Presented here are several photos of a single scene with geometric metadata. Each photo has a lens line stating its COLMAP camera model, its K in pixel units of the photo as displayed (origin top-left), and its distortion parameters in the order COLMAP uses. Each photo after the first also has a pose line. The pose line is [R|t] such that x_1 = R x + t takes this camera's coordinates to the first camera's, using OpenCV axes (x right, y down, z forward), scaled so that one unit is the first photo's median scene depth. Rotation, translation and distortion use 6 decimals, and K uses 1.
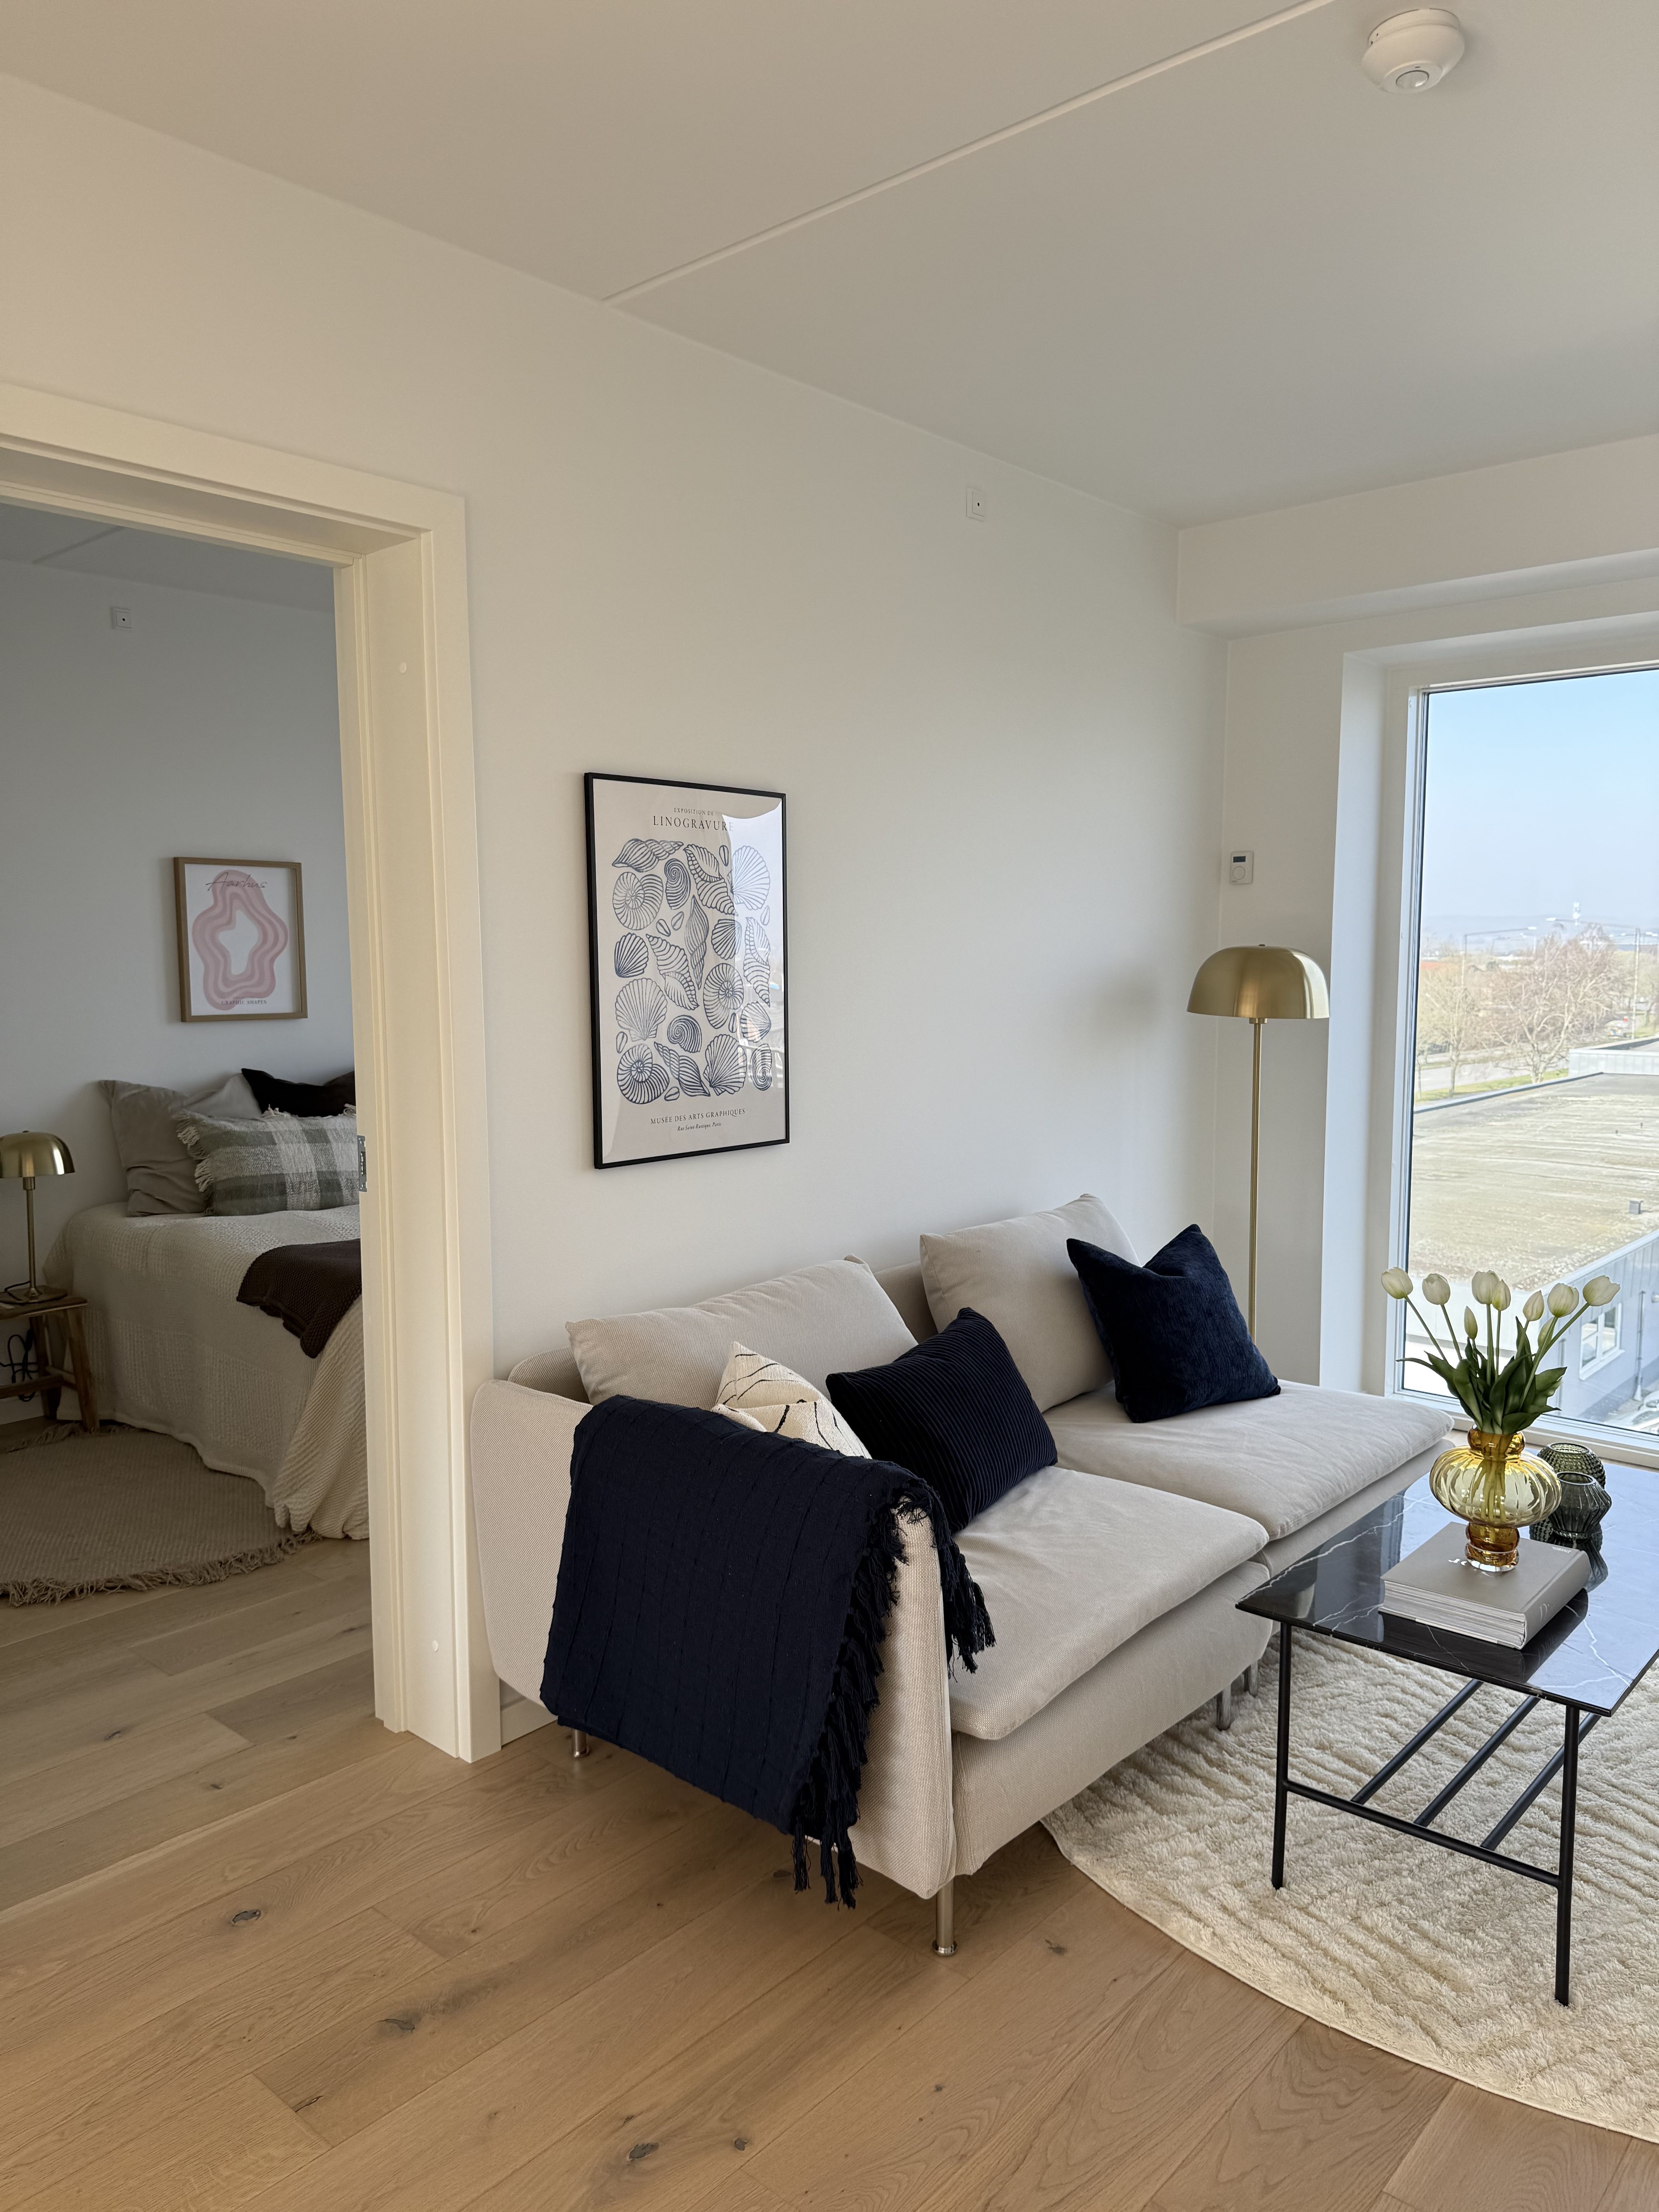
lens RADIAL K [[1555.2, 0, 799.5], [0, 1555.2, 1116.5], [0, 0, 1]] dist [0.075042, -0.097156]
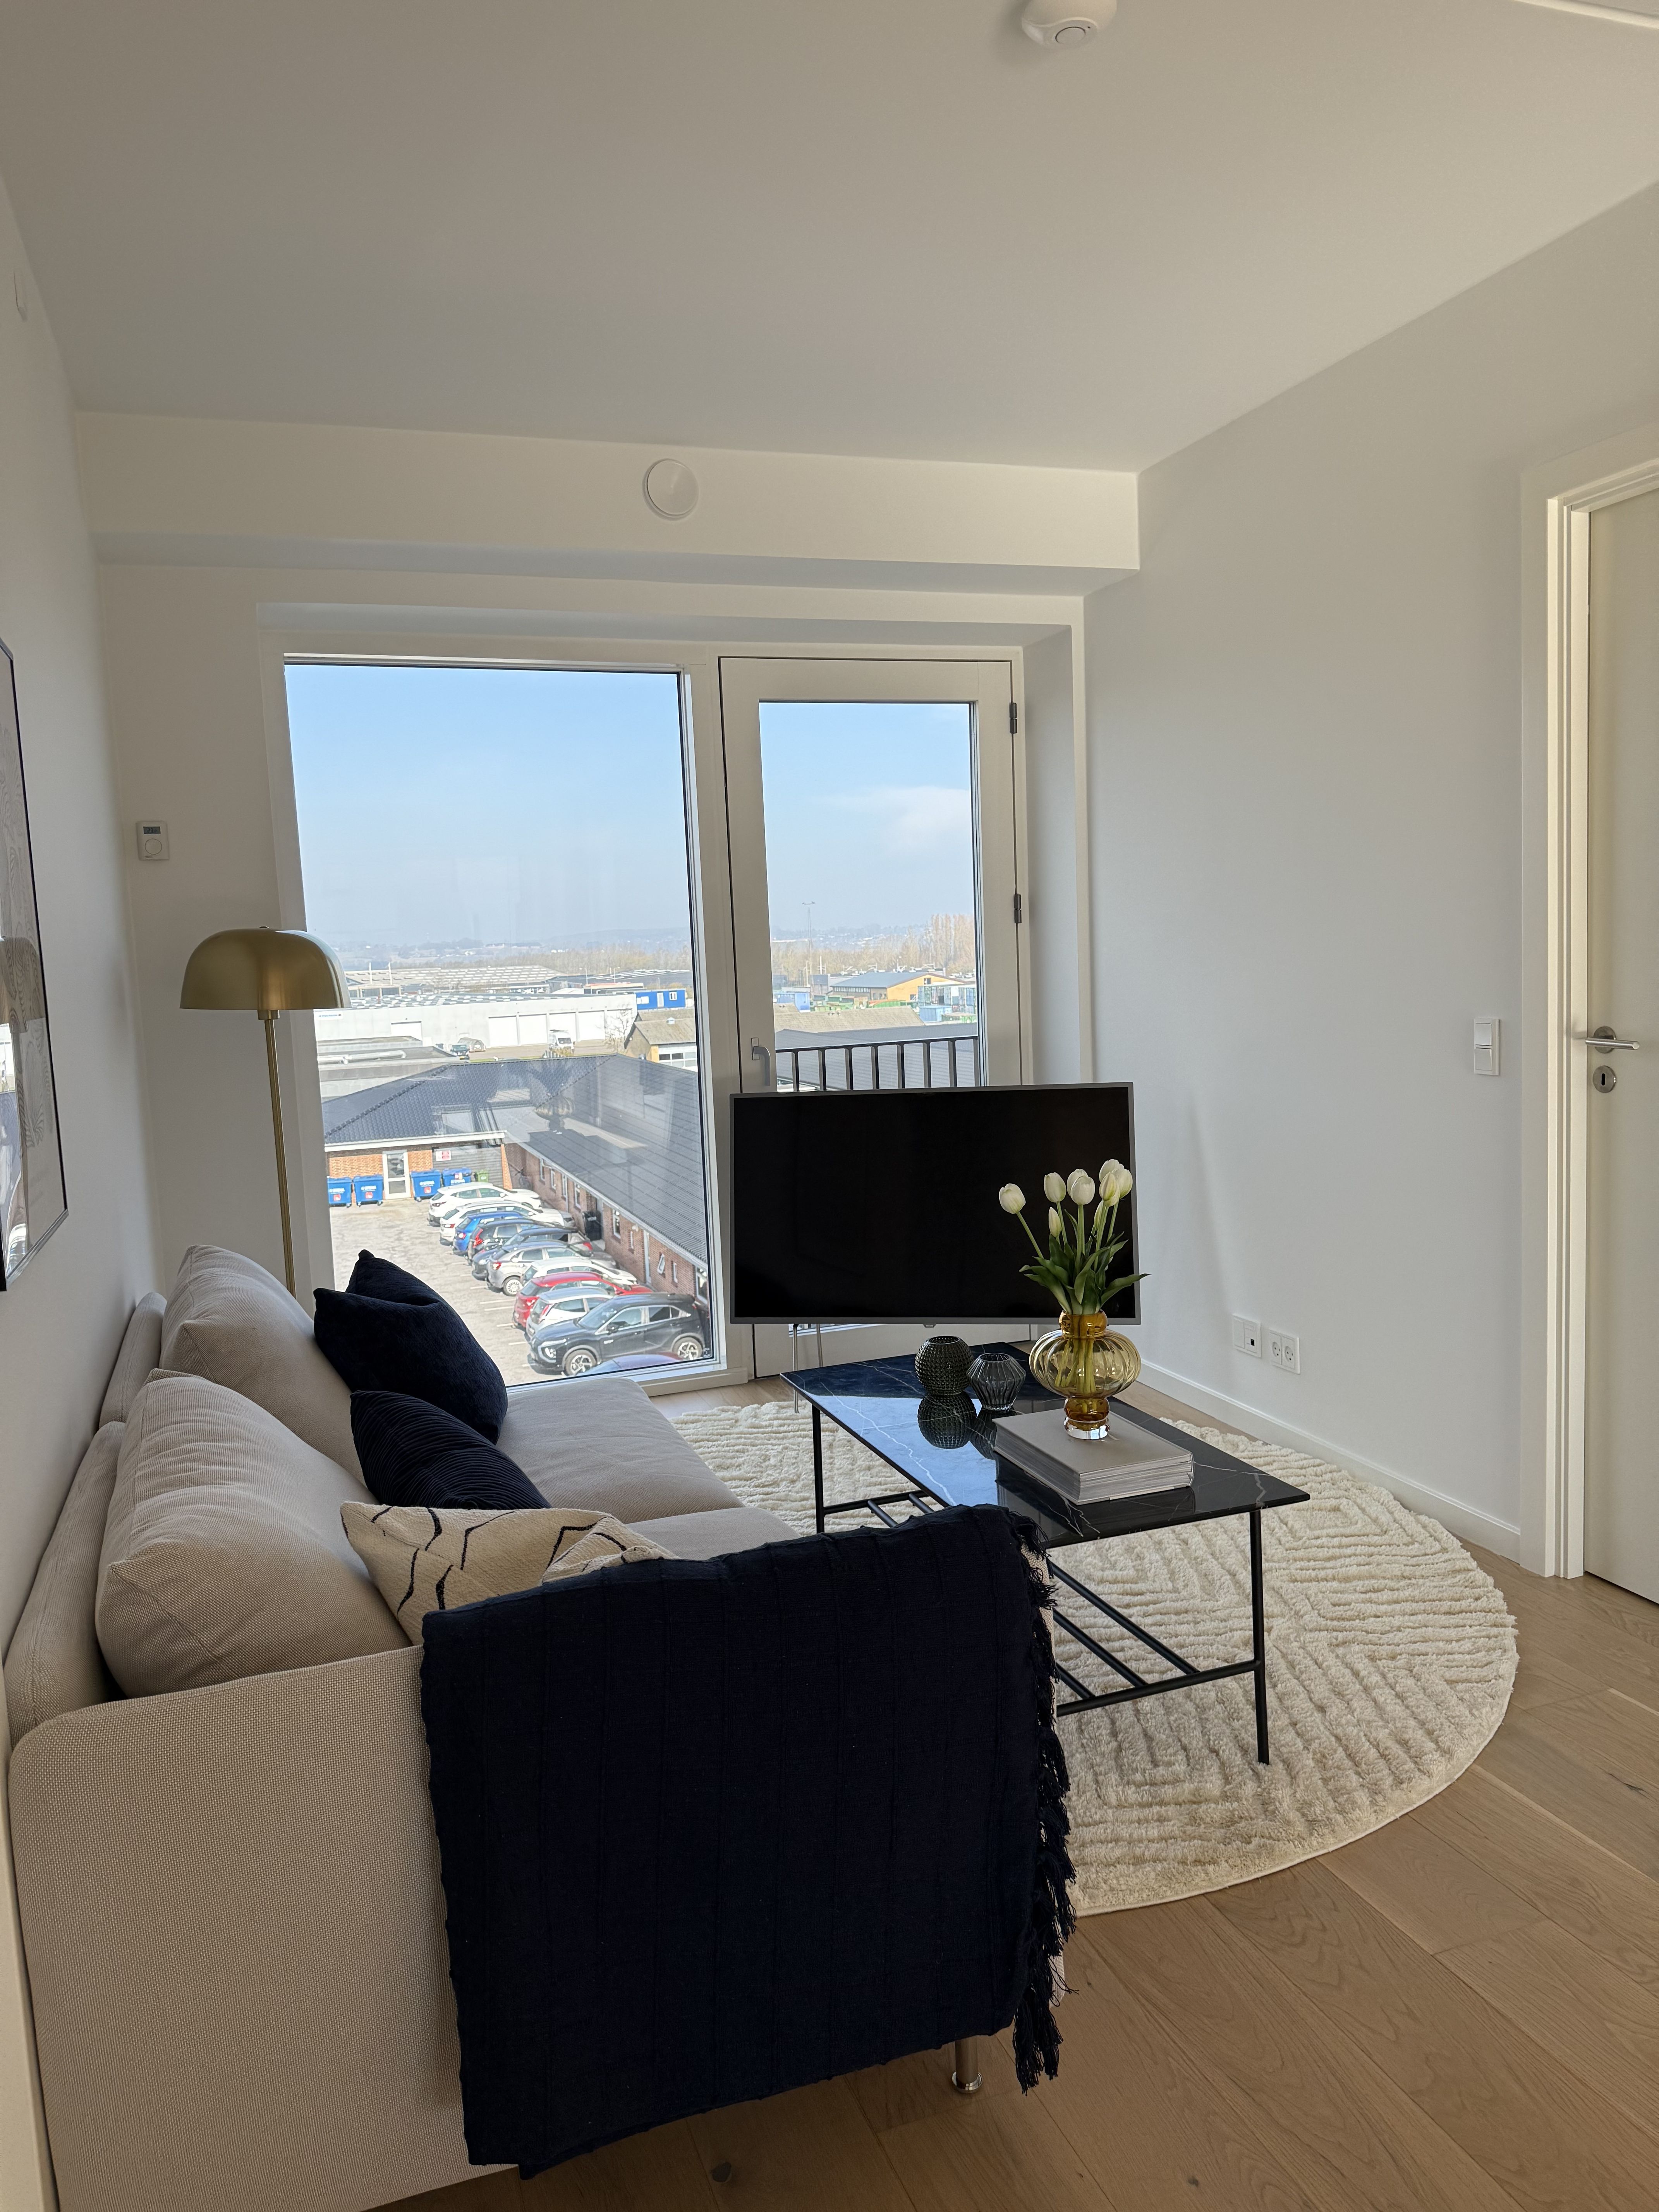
lens RADIAL K [[1555.2, 0, 827.2], [0, 1555.2, 1104.4], [0, 0, 1]] dist [0.075042, -0.097156]
pose [[0.469701, -0.105539, 0.876494, -0.477912], [0.131962, 0.990068, 0.048498, -0.022423], [-0.872907, 0.092885, 0.478963, 0.489179]]
